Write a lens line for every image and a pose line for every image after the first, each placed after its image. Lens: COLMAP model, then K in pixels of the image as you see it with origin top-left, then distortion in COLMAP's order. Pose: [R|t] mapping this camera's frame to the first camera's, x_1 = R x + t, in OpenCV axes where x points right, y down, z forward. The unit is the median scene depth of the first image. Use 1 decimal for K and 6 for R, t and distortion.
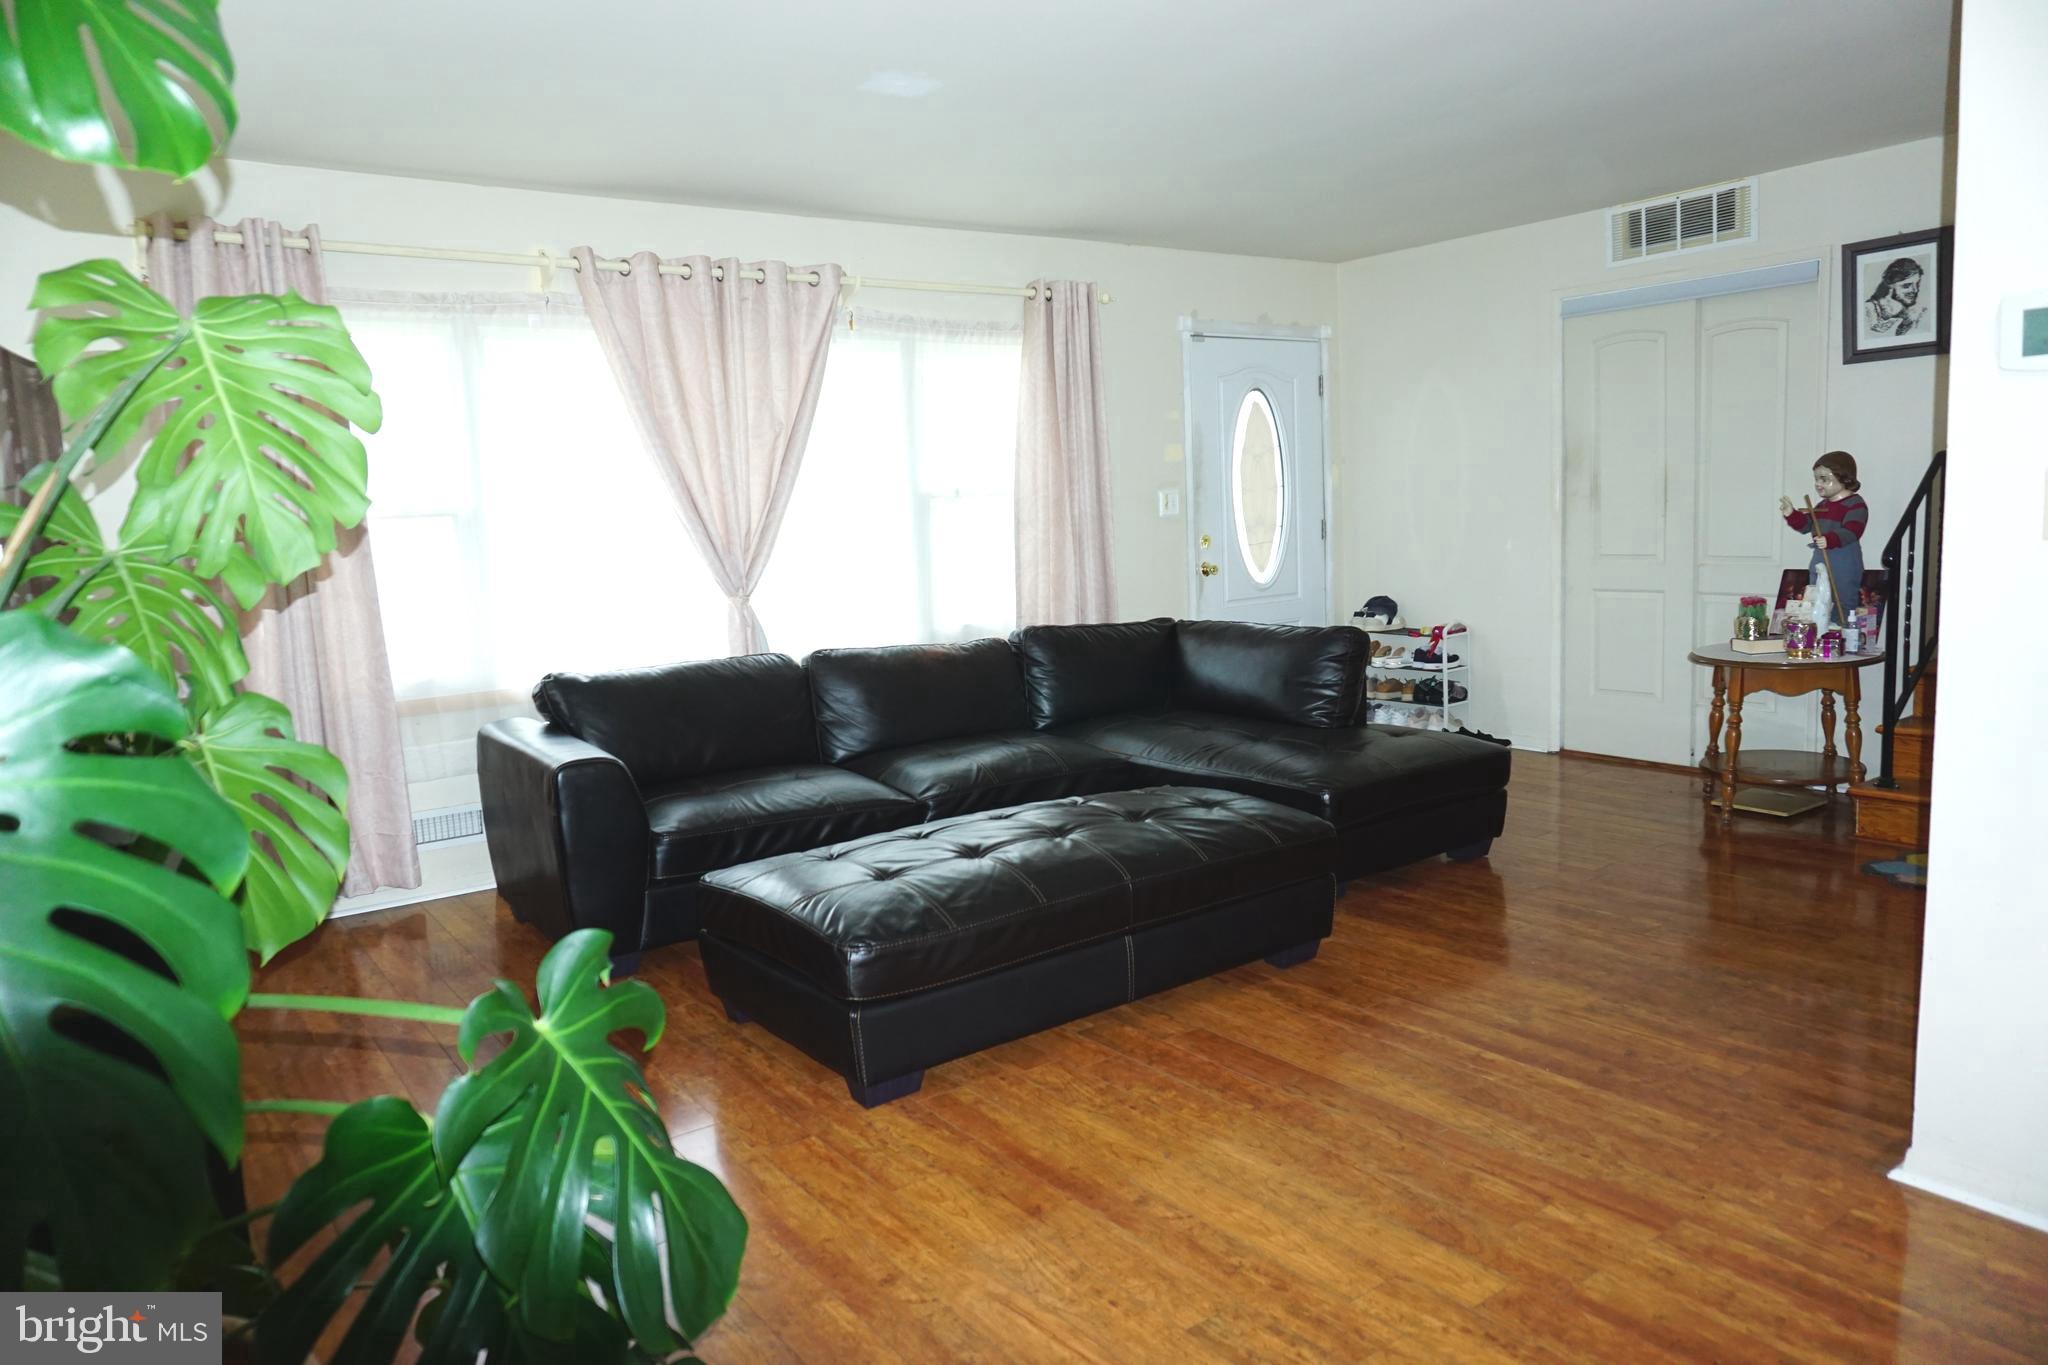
lens RADIAL K [[1379.2, 0, 1024.0], [0, 1379.2, 682.5], [0, 0, 1]] dist [-0.048753, 0.035834]
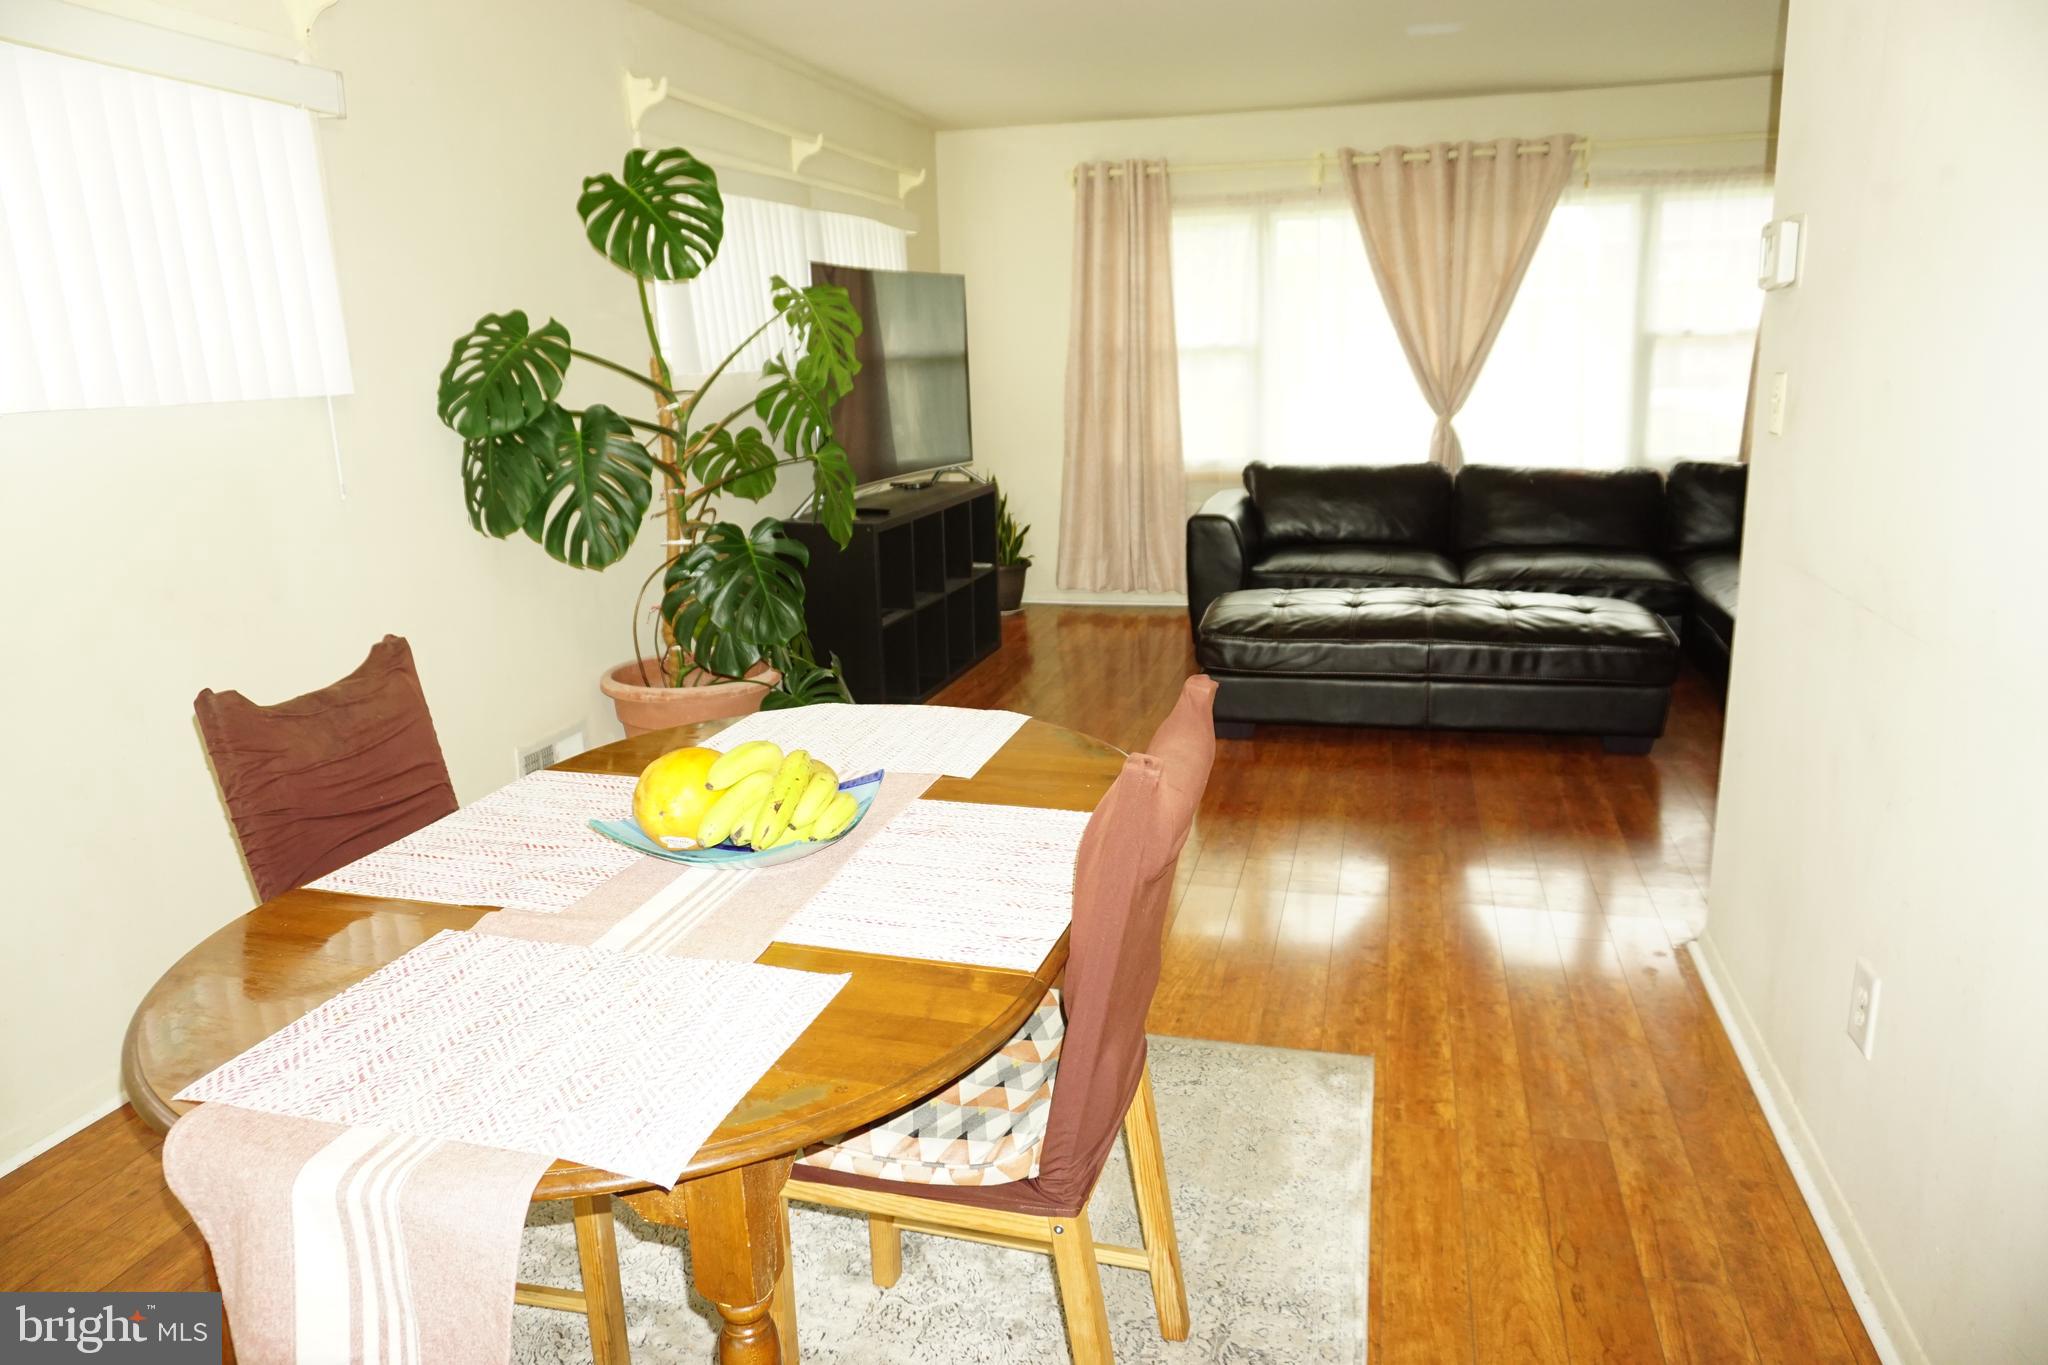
lens RADIAL K [[1379.2, 0, 1024.0], [0, 1379.2, 682.5], [0, 0, 1]] dist [-0.048753, 0.035834]
pose [[0.569375, 0.193614, -0.798953, 0.654768], [-0.113758, 0.981076, 0.156678, 0.023615], [0.814169, 0.001679, 0.580625, -0.039363]]
